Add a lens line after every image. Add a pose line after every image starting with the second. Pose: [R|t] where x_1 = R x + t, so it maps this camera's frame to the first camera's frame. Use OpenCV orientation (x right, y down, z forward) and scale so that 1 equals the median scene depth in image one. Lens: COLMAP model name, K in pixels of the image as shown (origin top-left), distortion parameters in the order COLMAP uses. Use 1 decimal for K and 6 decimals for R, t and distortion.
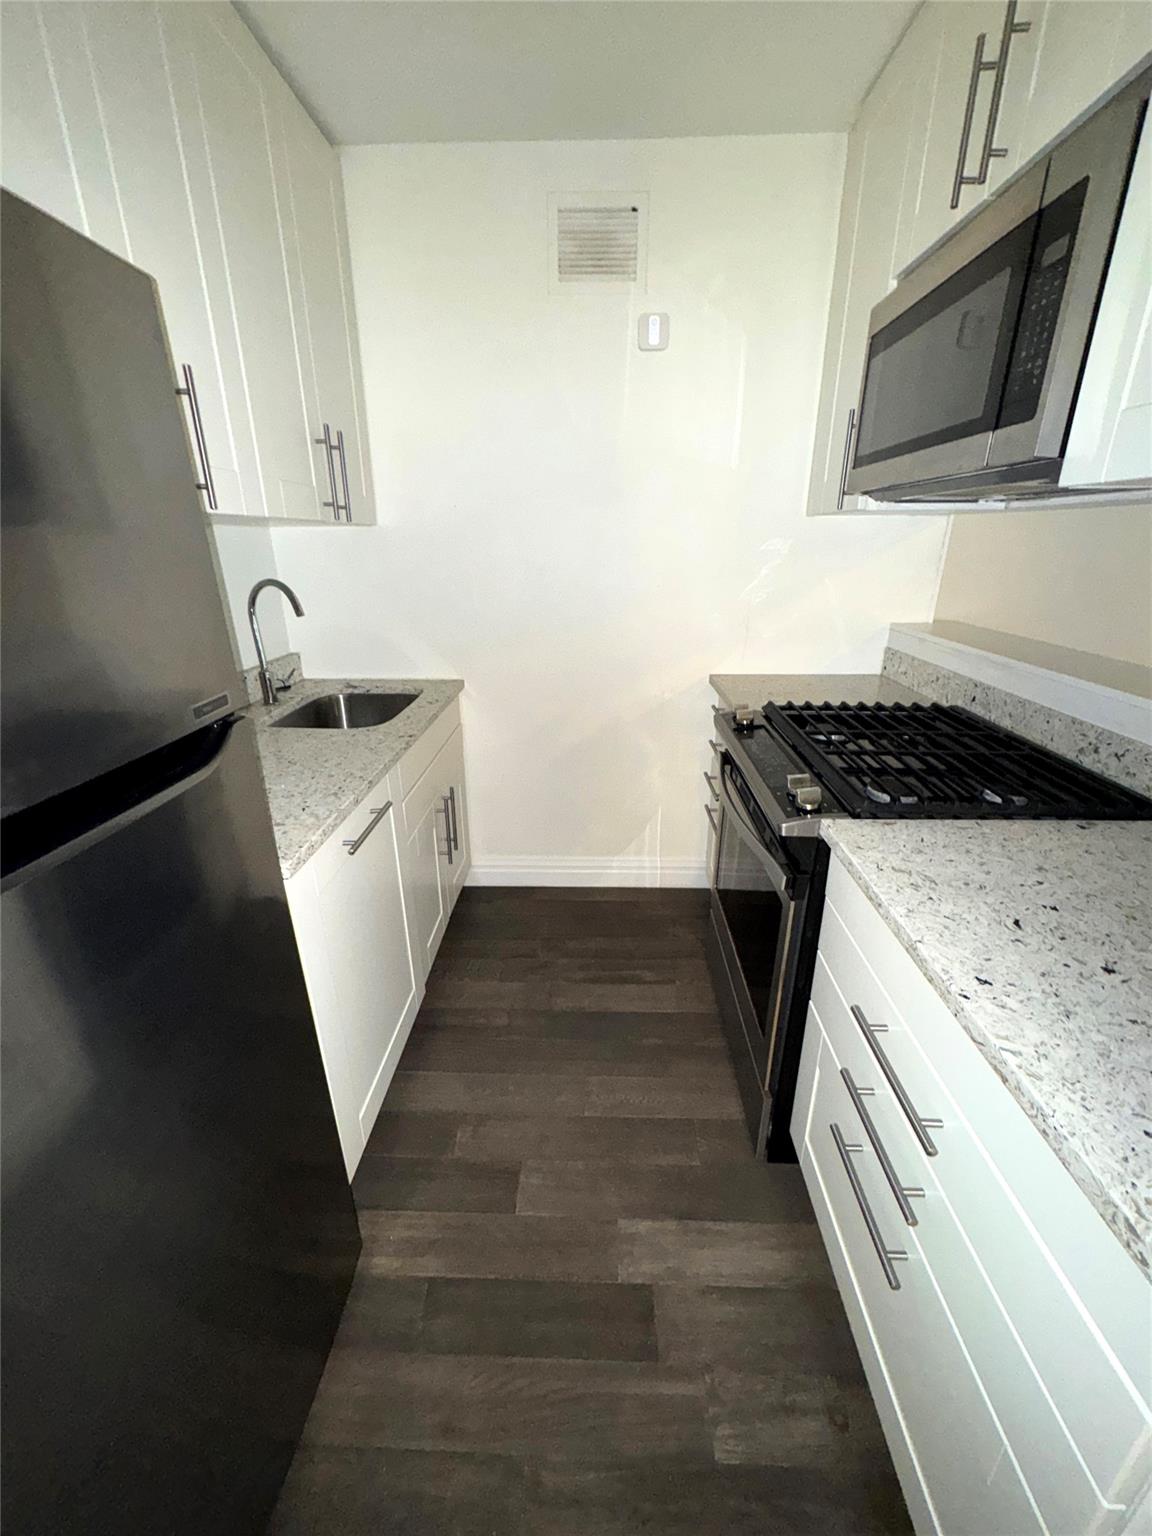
lens RADIAL K [[615.7, 0, 577.4], [0, 615.7, 769.0], [0, 0, 1]] dist [-0.006605, 0.000441]
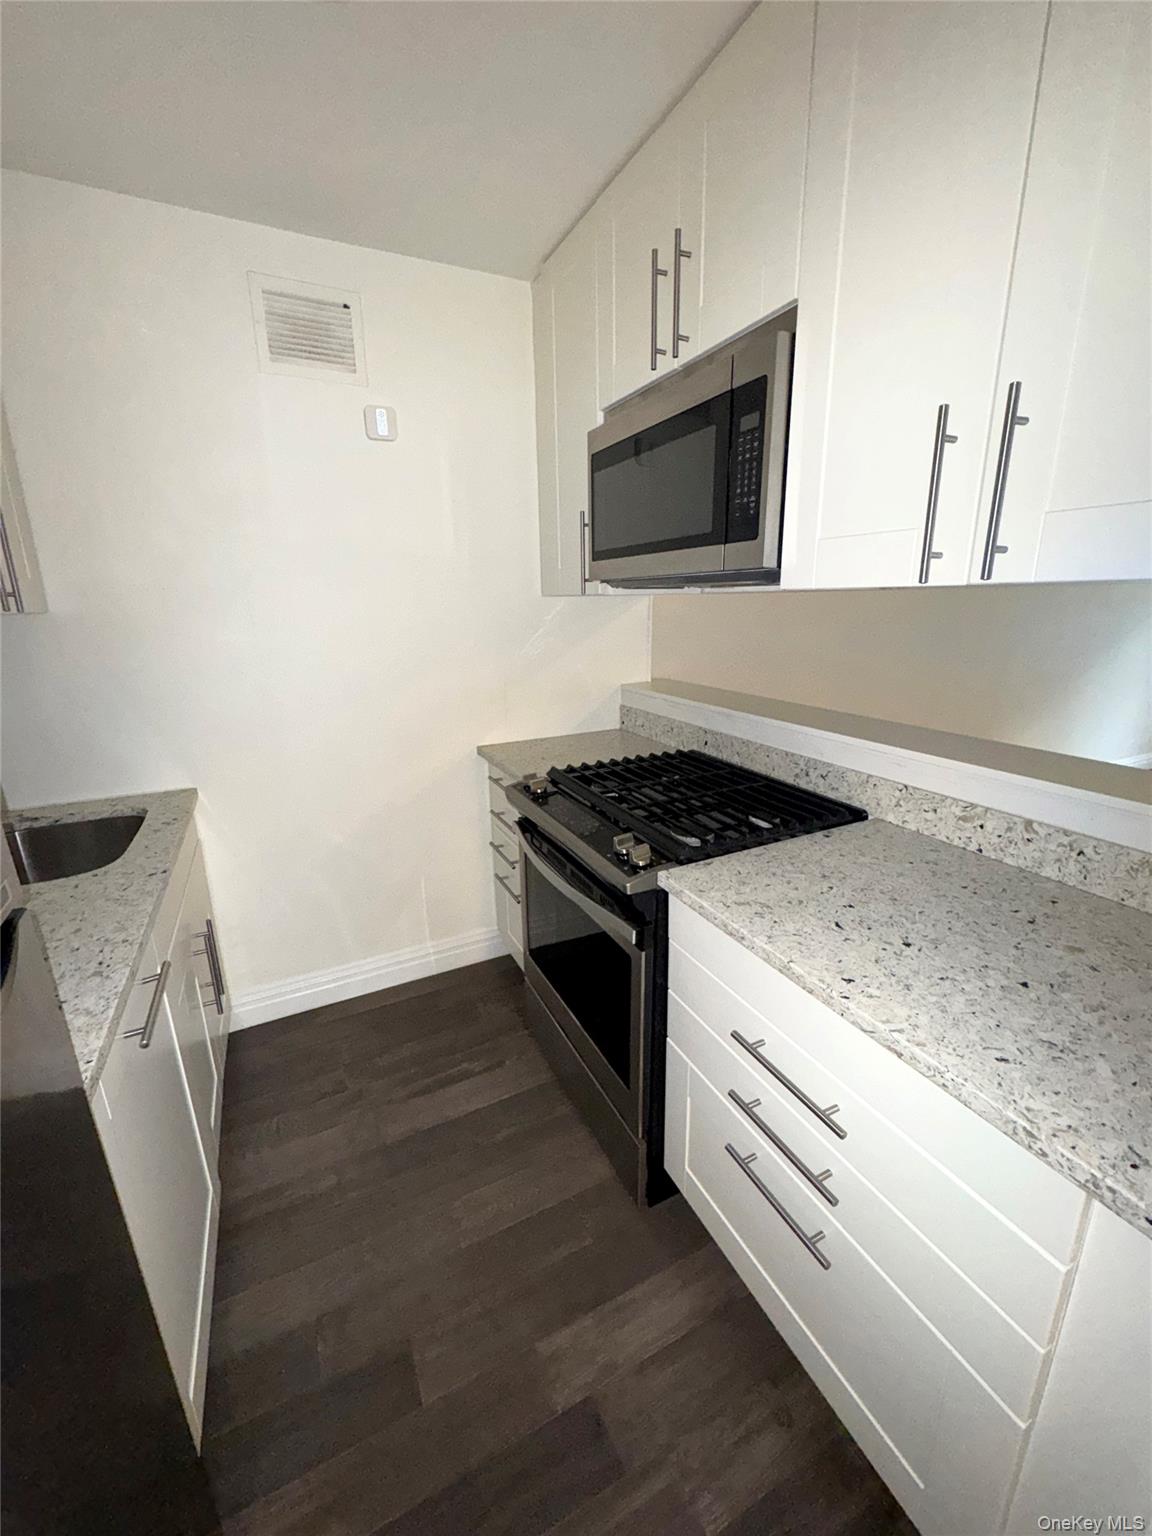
lens RADIAL K [[615.7, 0, 579.4], [0, 615.7, 766.3], [0, 0, 1]] dist [-0.006605, 0.000441]
pose [[0.878595, -0.134577, 0.458214, -0.183318], [0.178205, 0.982559, -0.053120, -0.062398], [-0.443073, 0.128327, 0.887253, 0.040248]]
